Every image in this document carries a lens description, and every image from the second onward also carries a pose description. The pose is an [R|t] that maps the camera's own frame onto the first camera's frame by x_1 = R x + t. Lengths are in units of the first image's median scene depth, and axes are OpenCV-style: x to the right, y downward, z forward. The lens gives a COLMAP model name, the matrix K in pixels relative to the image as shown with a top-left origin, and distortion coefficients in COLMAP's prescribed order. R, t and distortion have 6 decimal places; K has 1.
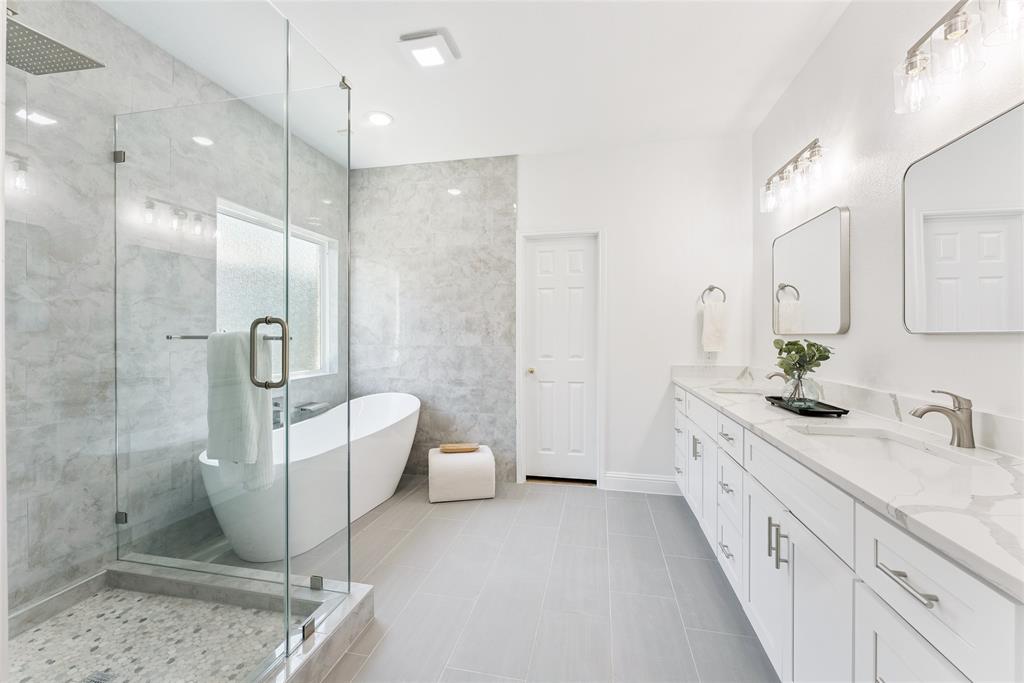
lens RADIAL K [[410.0, 0, 516.3], [0, 410.0, 334.8], [0, 0, 1]] dist [0.001465, -0.000892]
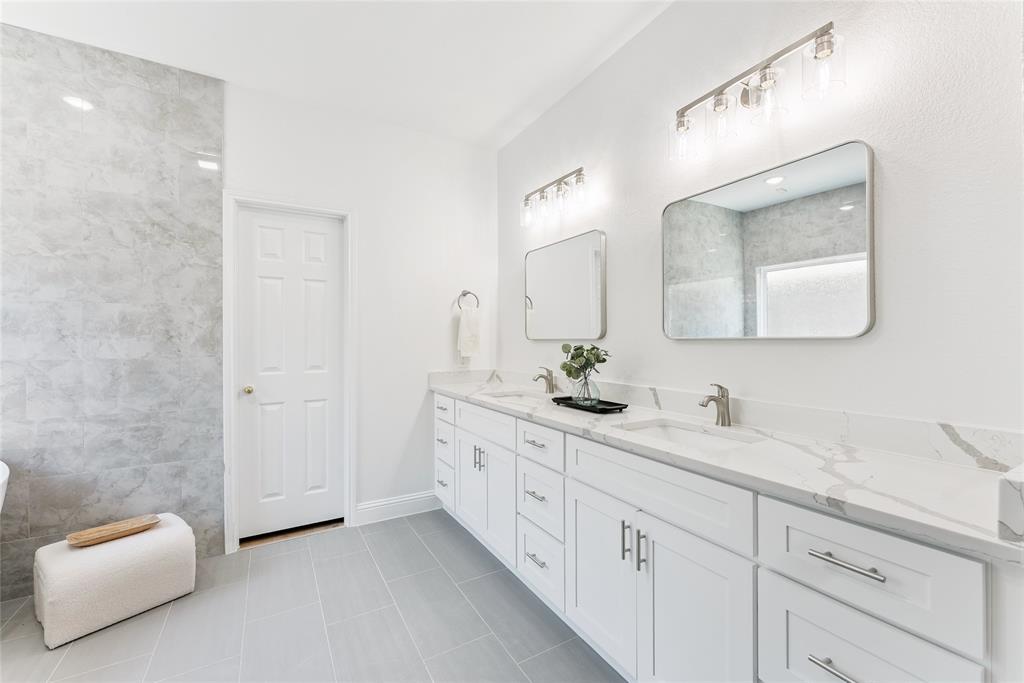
lens RADIAL K [[410.0, 0, 508.5], [0, 410.0, 339.1], [0, 0, 1]] dist [0.001465, -0.000892]
pose [[0.747700, -0.000917, 0.664037, -0.111944], [0.001451, 0.999999, -0.000253, -0.001247], [-0.664036, 0.001153, 0.747700, 0.183125]]
